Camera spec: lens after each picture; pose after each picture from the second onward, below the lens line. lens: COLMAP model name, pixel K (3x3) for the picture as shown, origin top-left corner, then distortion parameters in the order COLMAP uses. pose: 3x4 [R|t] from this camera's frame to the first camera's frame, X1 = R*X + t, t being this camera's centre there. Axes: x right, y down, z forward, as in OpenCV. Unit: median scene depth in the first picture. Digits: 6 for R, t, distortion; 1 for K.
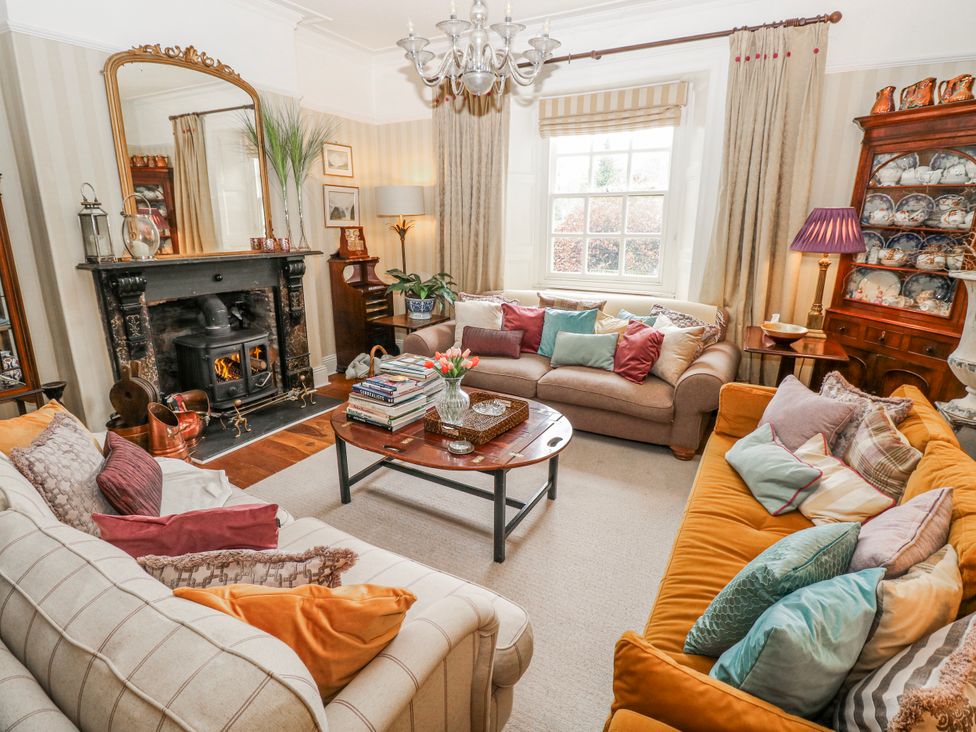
lens RADIAL K [[510.1, 0, 484.4], [0, 510.1, 365.8], [0, 0, 1]] dist [0.001423, -0.000424]
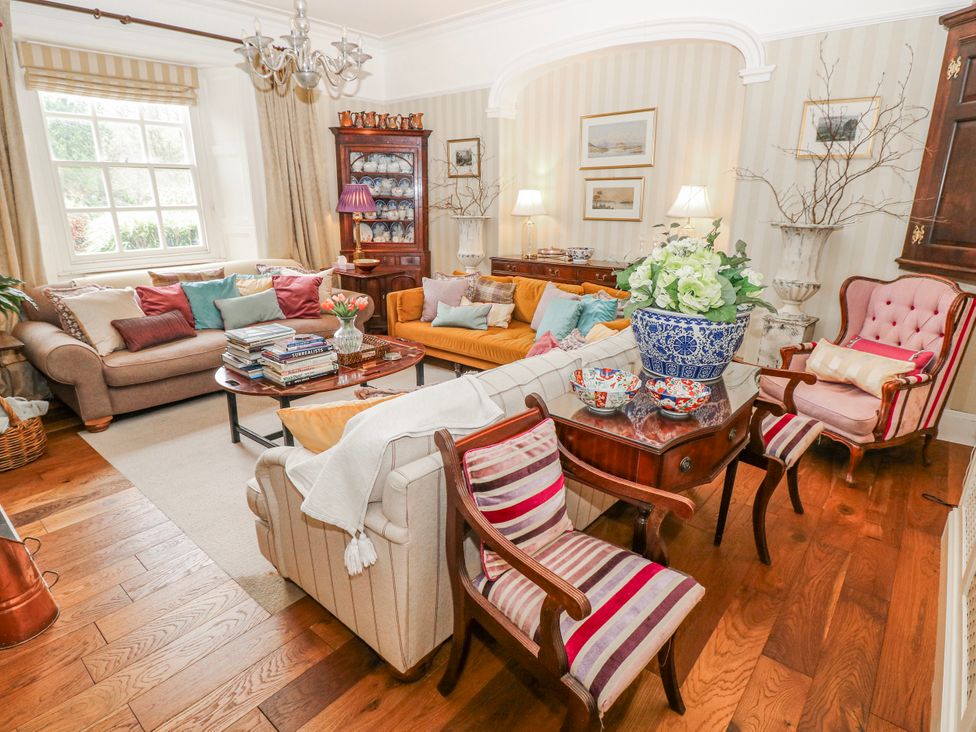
lens RADIAL K [[543.0, 0, 492.2], [0, 543.0, 358.7], [0, 0, 1]] dist [0.002541, -0.010869]
pose [[0.175253, -0.284458, 0.942534, -0.784306], [0.272742, 0.933908, 0.231142, -0.056505], [-0.945991, 0.216560, 0.241254, 0.229658]]
